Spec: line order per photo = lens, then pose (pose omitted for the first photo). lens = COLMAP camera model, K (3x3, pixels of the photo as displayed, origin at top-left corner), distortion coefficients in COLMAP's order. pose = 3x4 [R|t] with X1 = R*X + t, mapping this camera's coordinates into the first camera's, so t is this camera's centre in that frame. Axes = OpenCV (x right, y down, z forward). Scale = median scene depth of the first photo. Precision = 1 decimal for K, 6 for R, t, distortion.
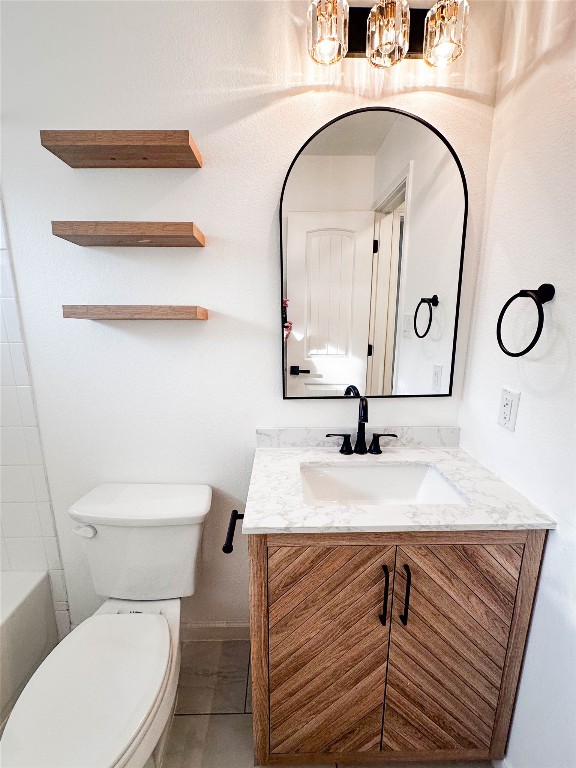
lens RADIAL K [[348.4, 0, 288.0], [0, 348.4, 384.0], [0, 0, 1]] dist [-0.007055, 0.000429]
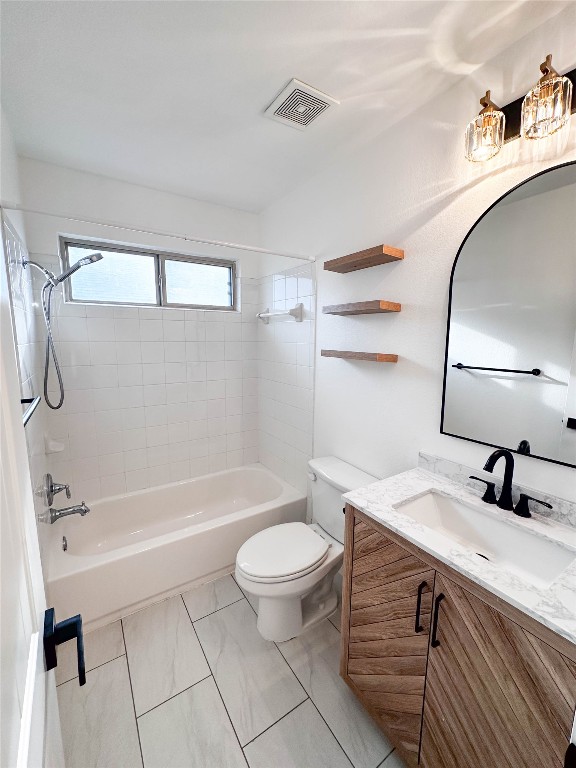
lens RADIAL K [[348.4, 0, 288.0], [0, 348.4, 384.0], [0, 0, 1]] dist [-0.007055, 0.000429]
pose [[0.498167, 0.127187, -0.857702, 0.853081], [-0.187536, 0.981574, 0.036632, -0.078831], [0.846558, 0.142602, 0.512840, -0.077440]]
